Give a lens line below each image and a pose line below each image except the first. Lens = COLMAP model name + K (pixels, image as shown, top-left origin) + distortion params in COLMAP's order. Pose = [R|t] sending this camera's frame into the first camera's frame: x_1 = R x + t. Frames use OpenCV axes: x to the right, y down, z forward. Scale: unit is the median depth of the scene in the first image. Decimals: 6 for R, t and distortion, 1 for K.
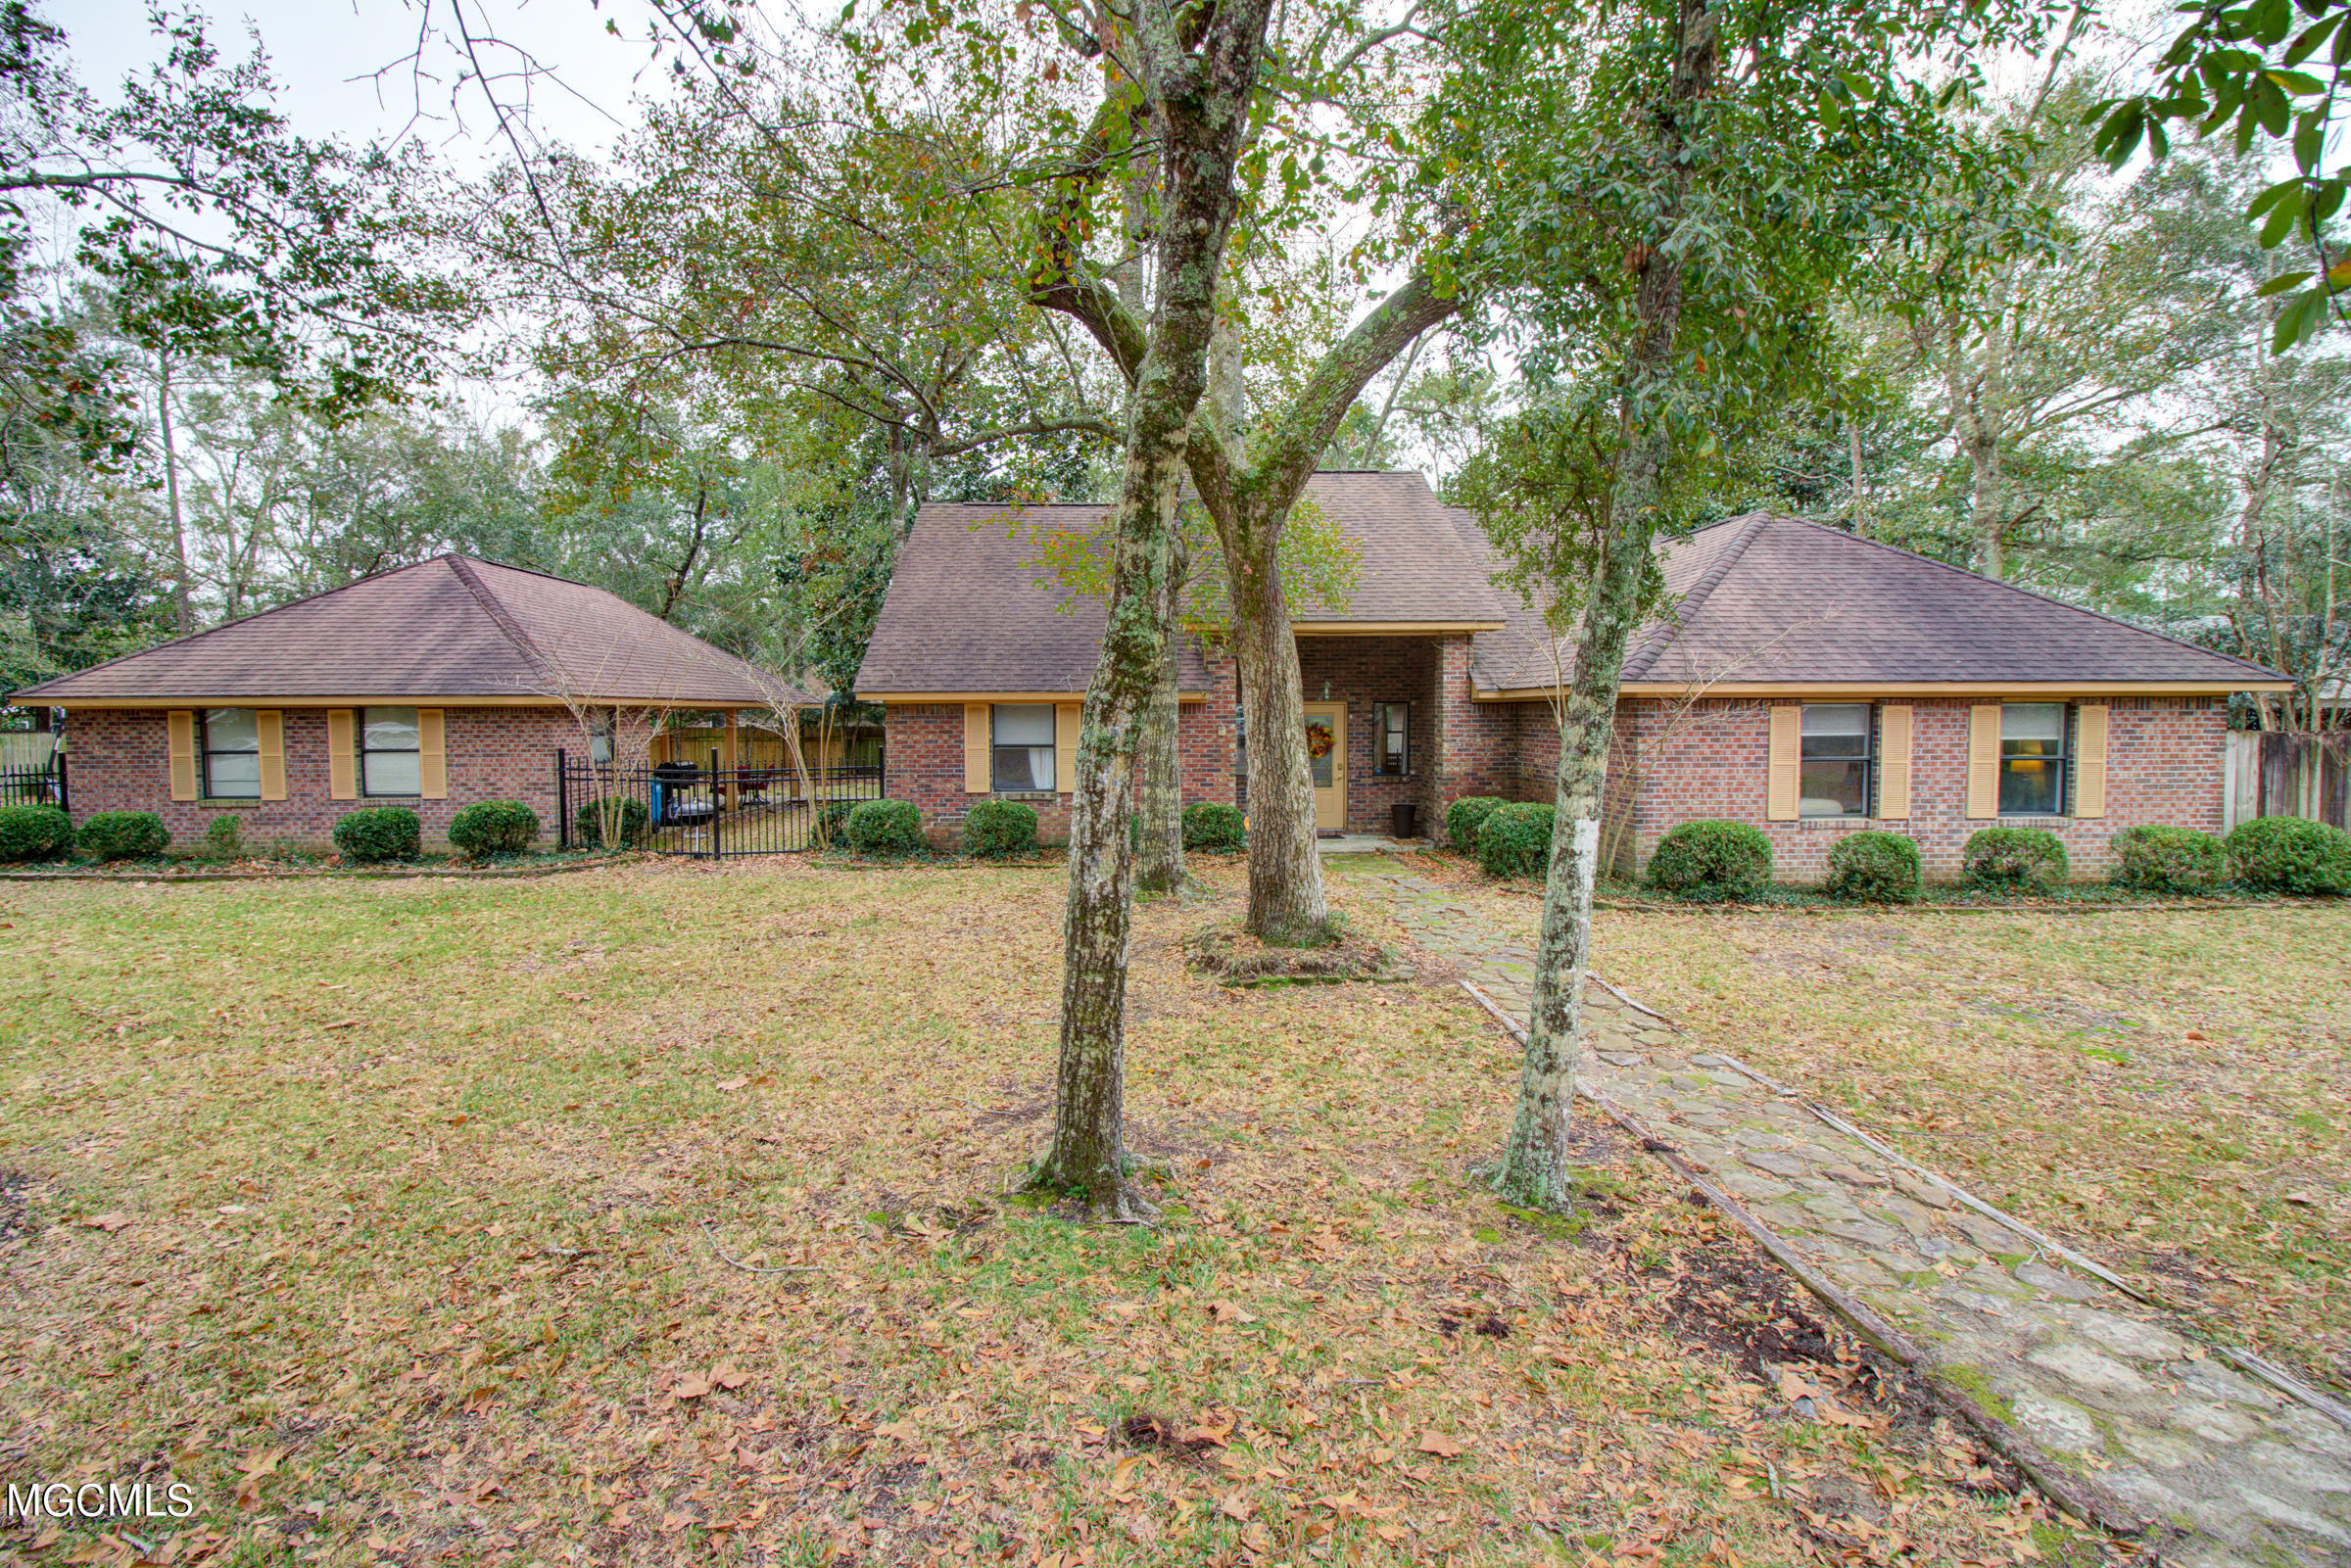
lens RADIAL K [[1089.2, 0, 1168.9], [0, 1089.2, 775.0], [0, 0, 1]] dist [-0.007125, -0.008272]
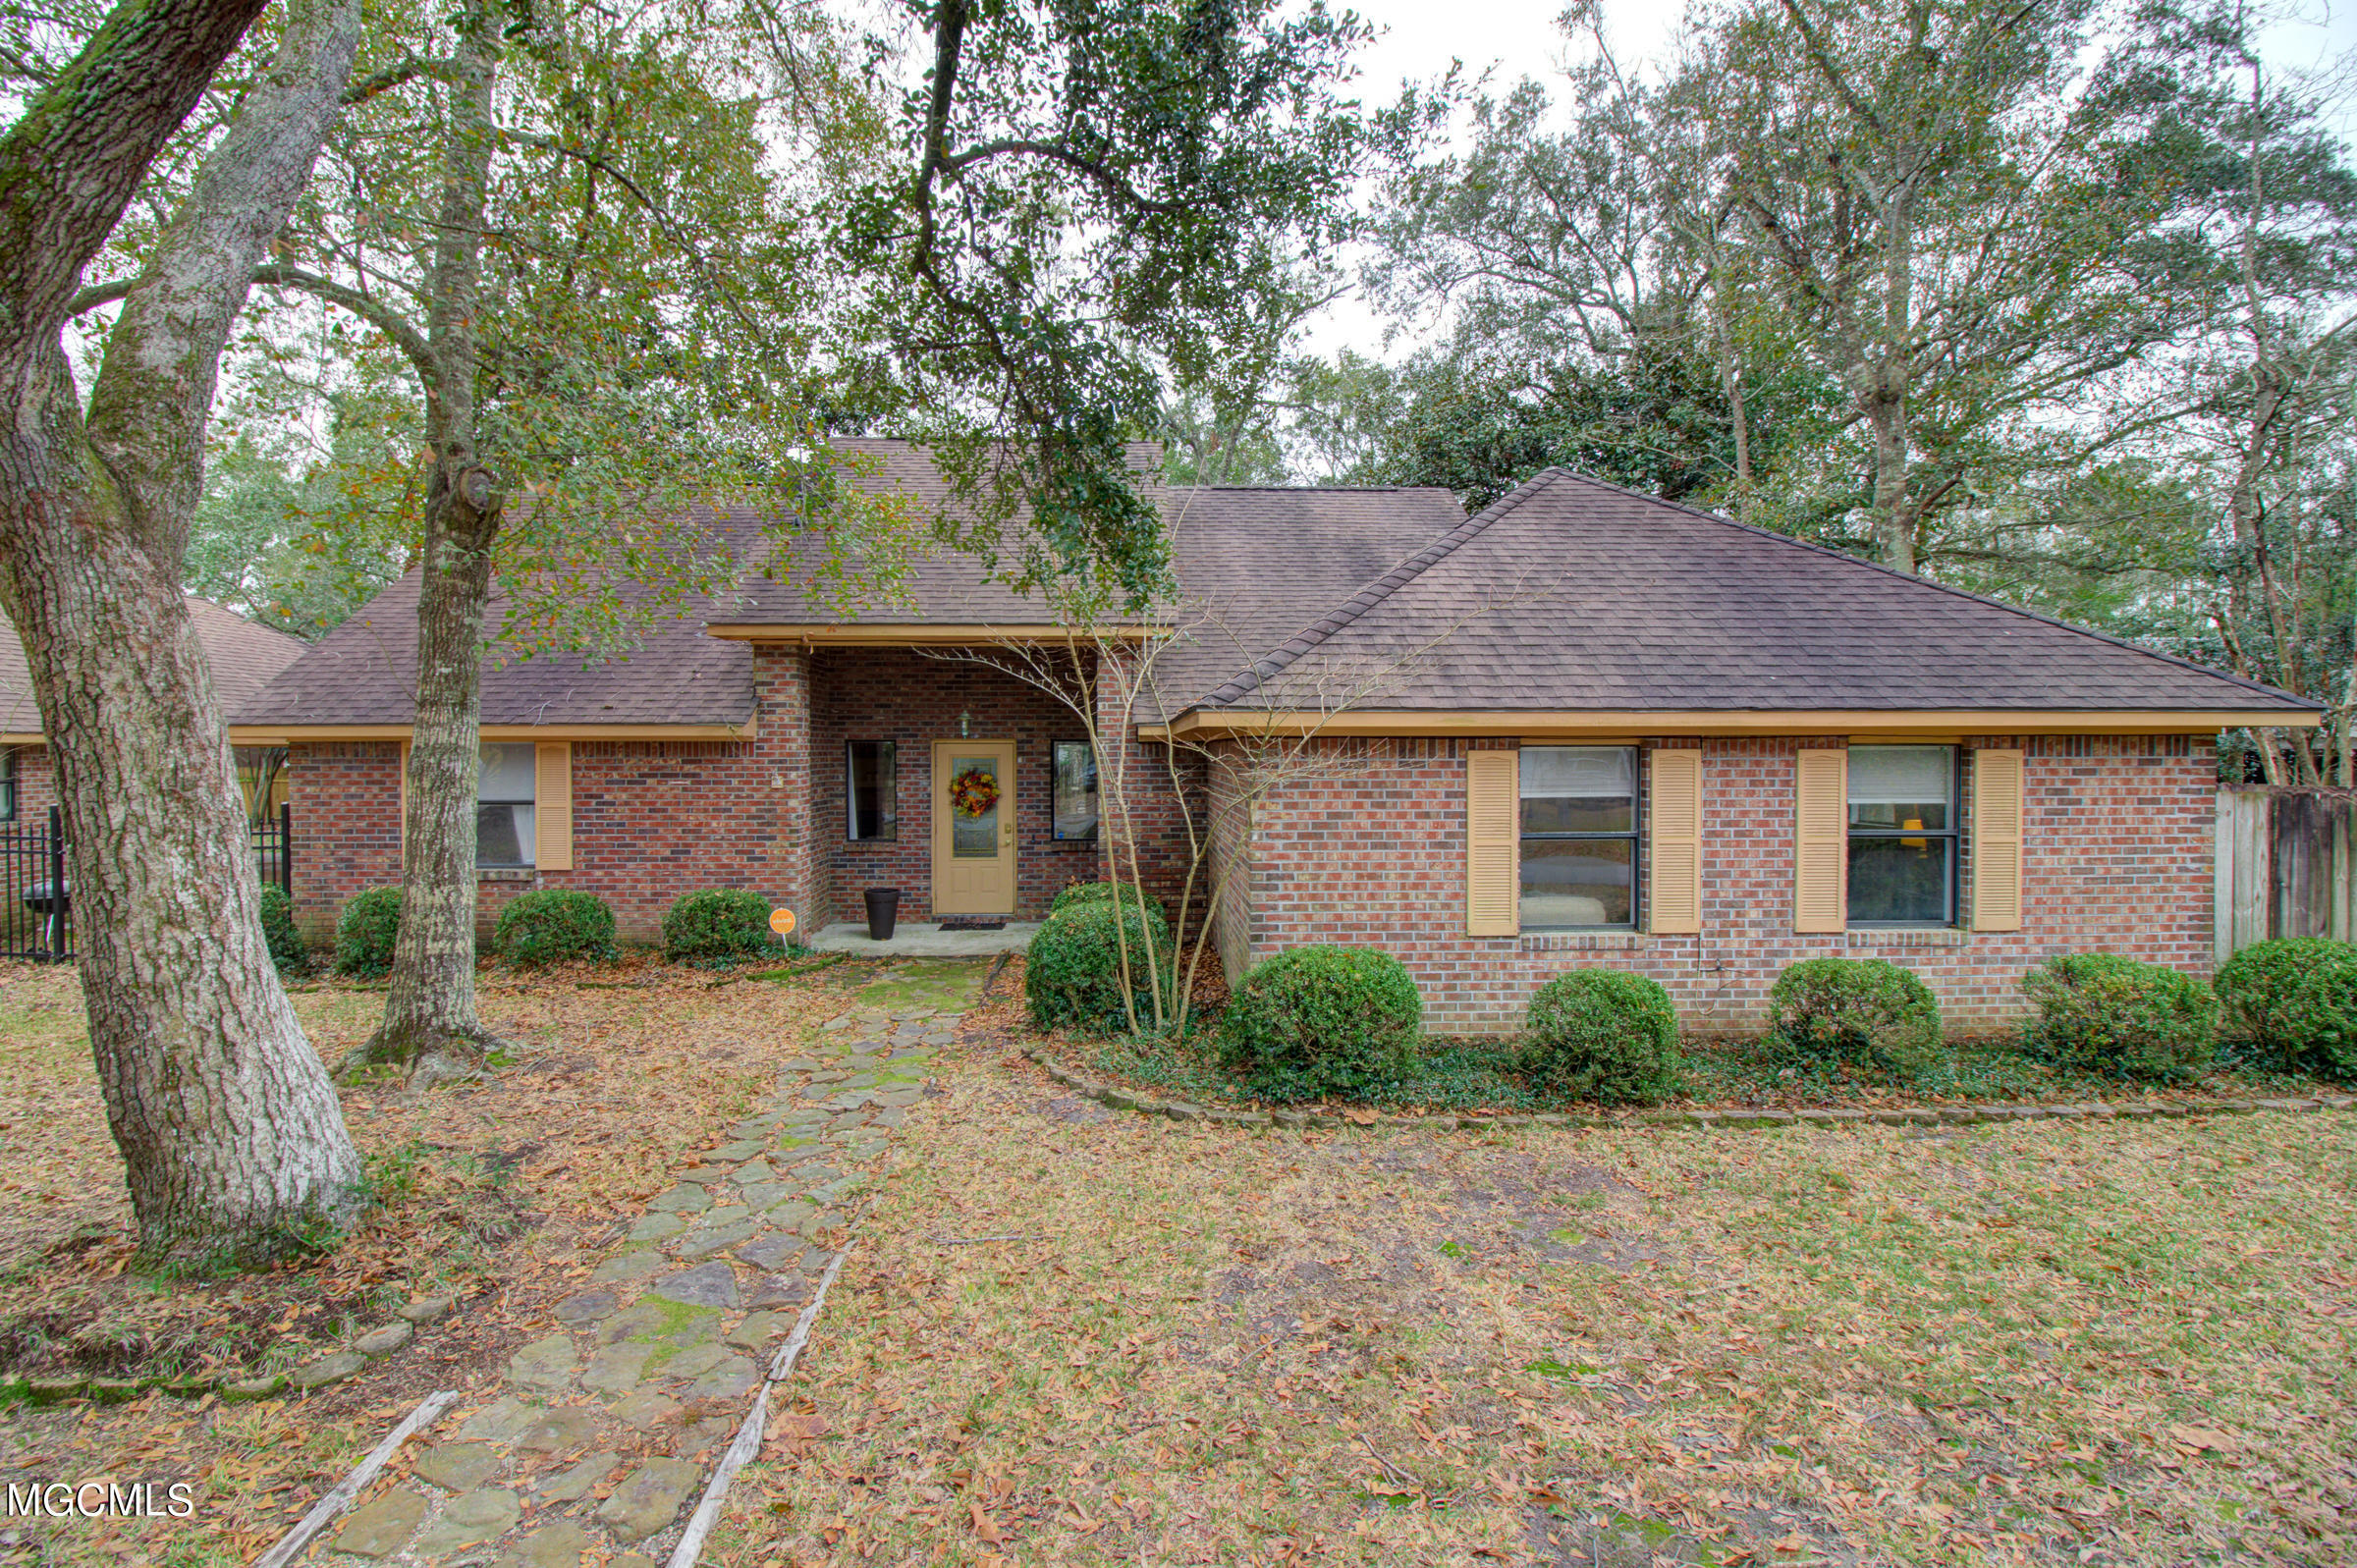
lens RADIAL K [[1091.9, 0, 1172.6], [0, 1091.9, 769.6], [0, 0, 1]] dist [-0.007125, -0.008272]
pose [[0.999991, 0.001783, 0.003940, 0.377795], [-0.001634, 0.999301, -0.037341, -0.028654], [-0.004004, 0.037334, 0.999295, 0.377257]]
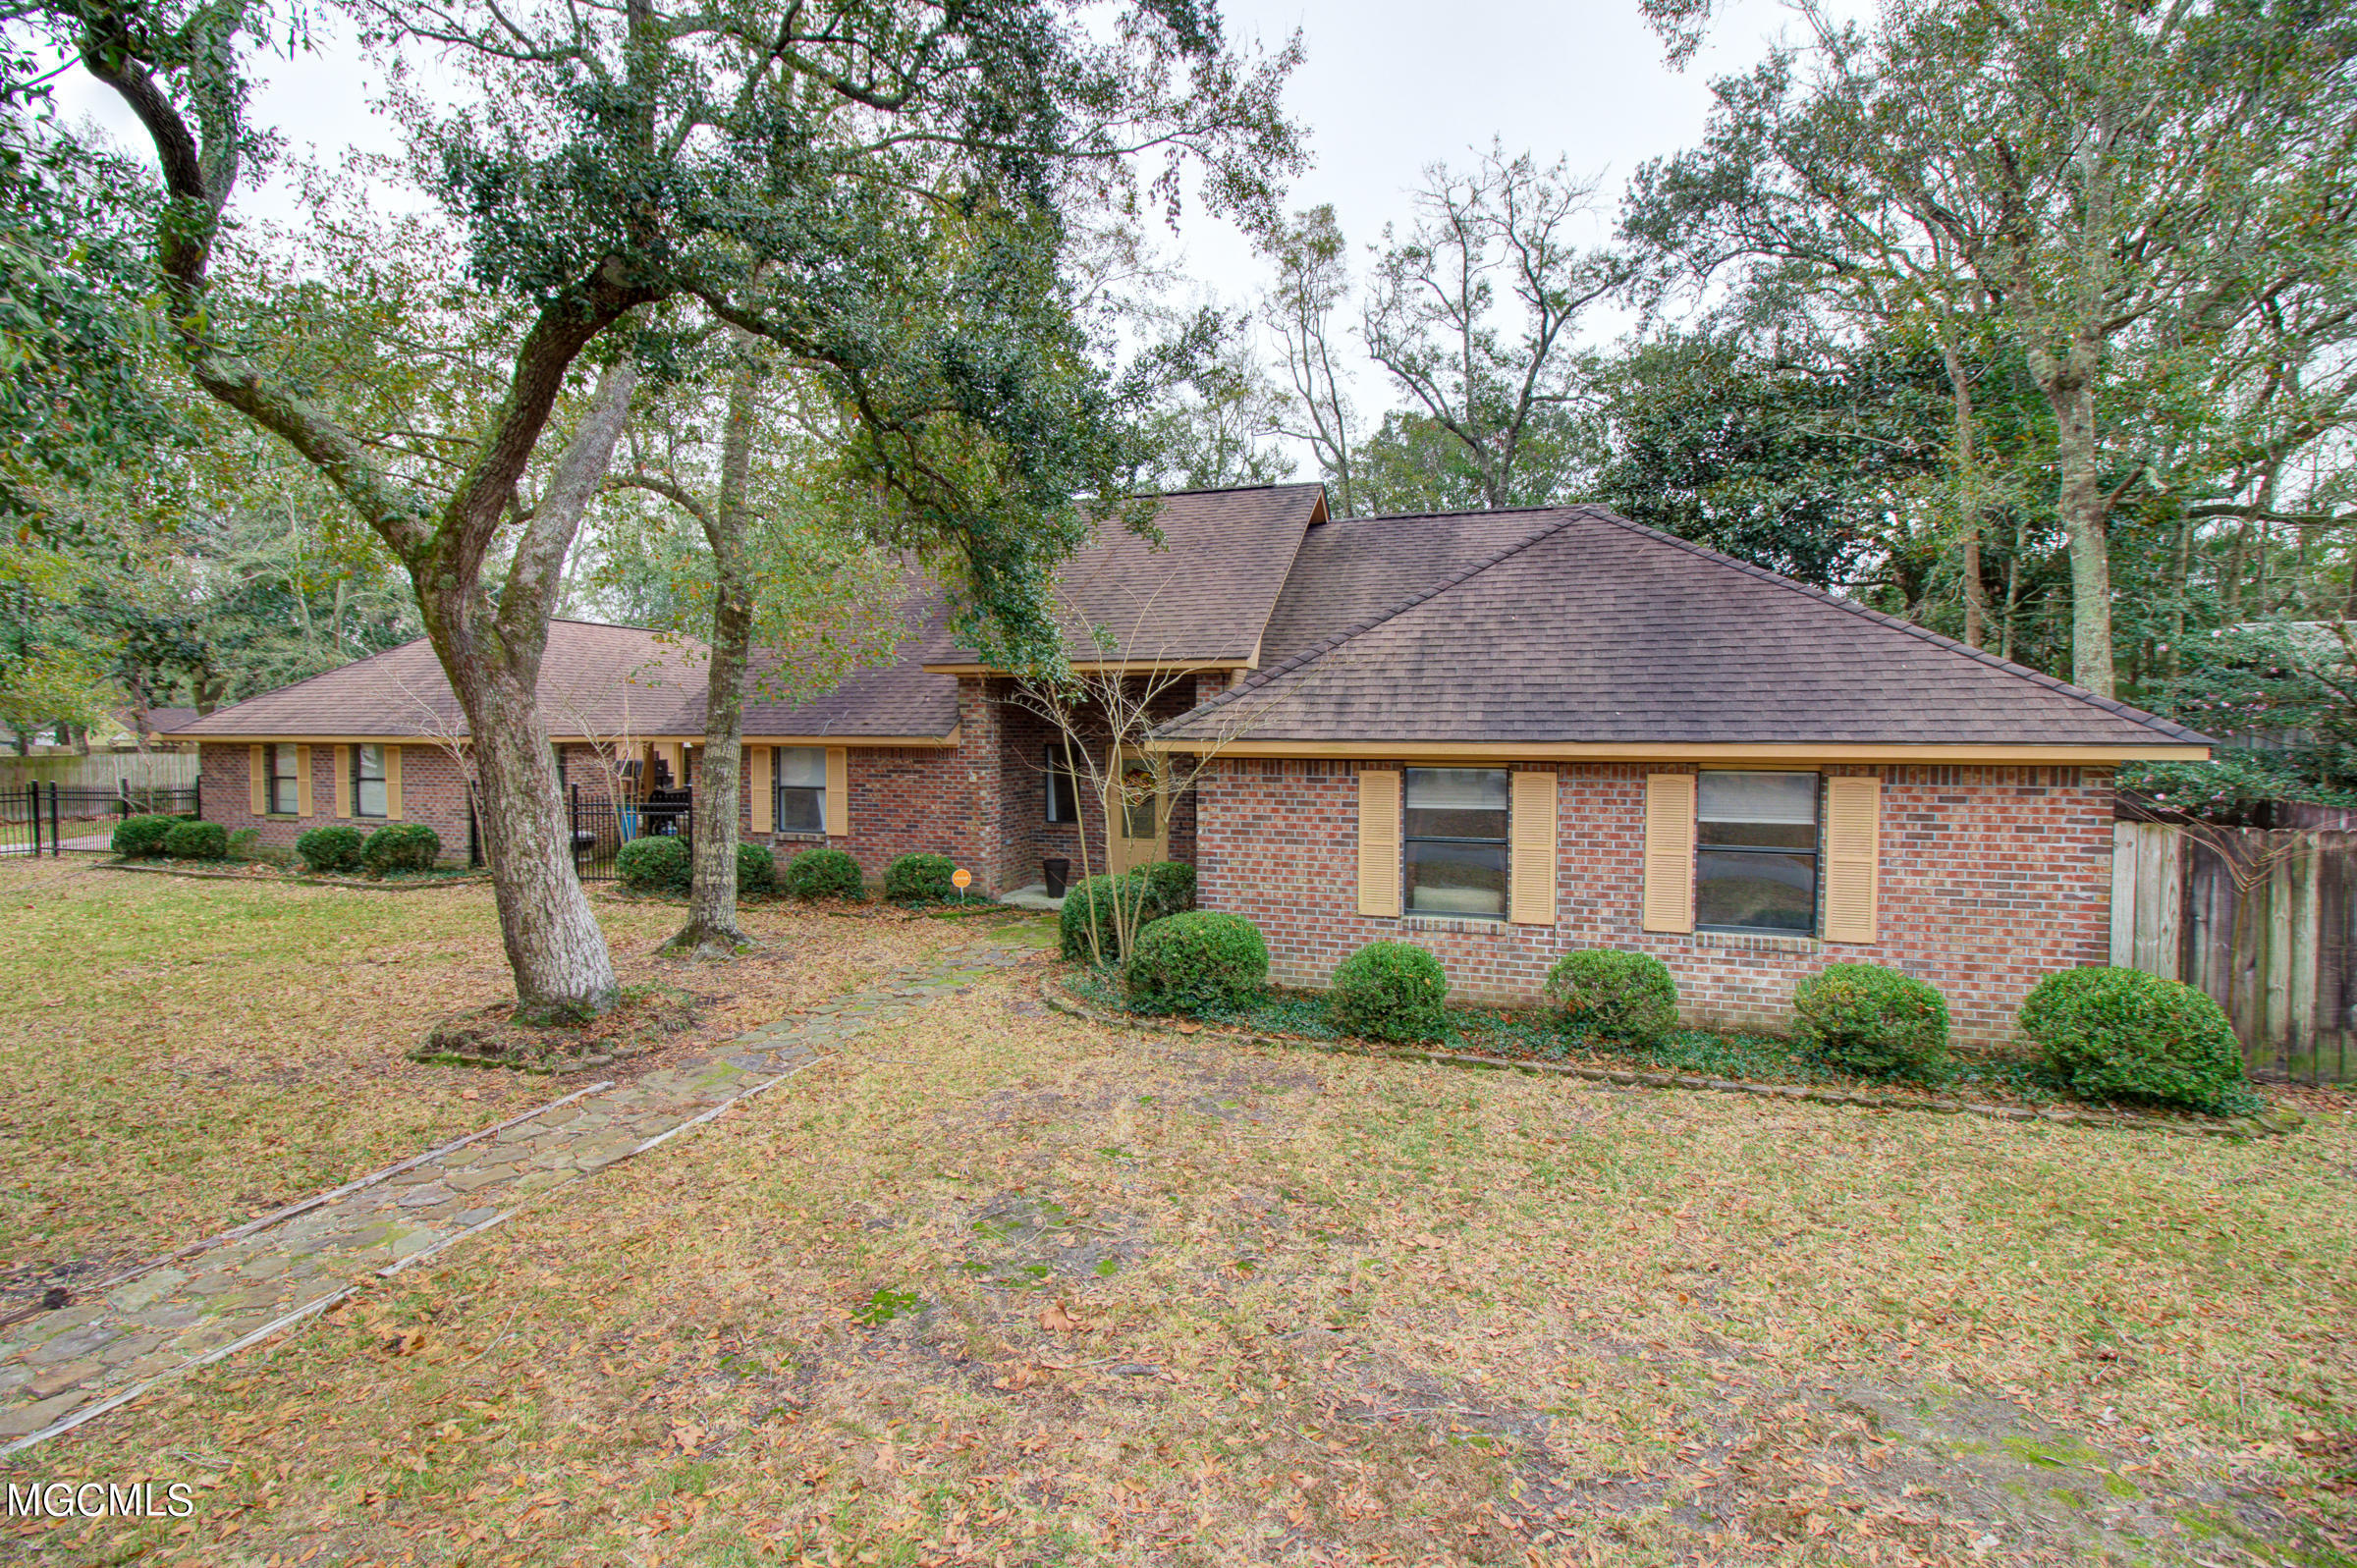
lens RADIAL K [[1091.9, 0, 1172.1], [0, 1091.9, 774.3], [0, 0, 1]] dist [-0.007125, -0.008272]
pose [[0.935426, 0.020461, -0.352929, 0.693347], [-0.025651, 0.999621, -0.010034, -0.048142], [0.352590, 0.018439, 0.935596, 0.207940]]
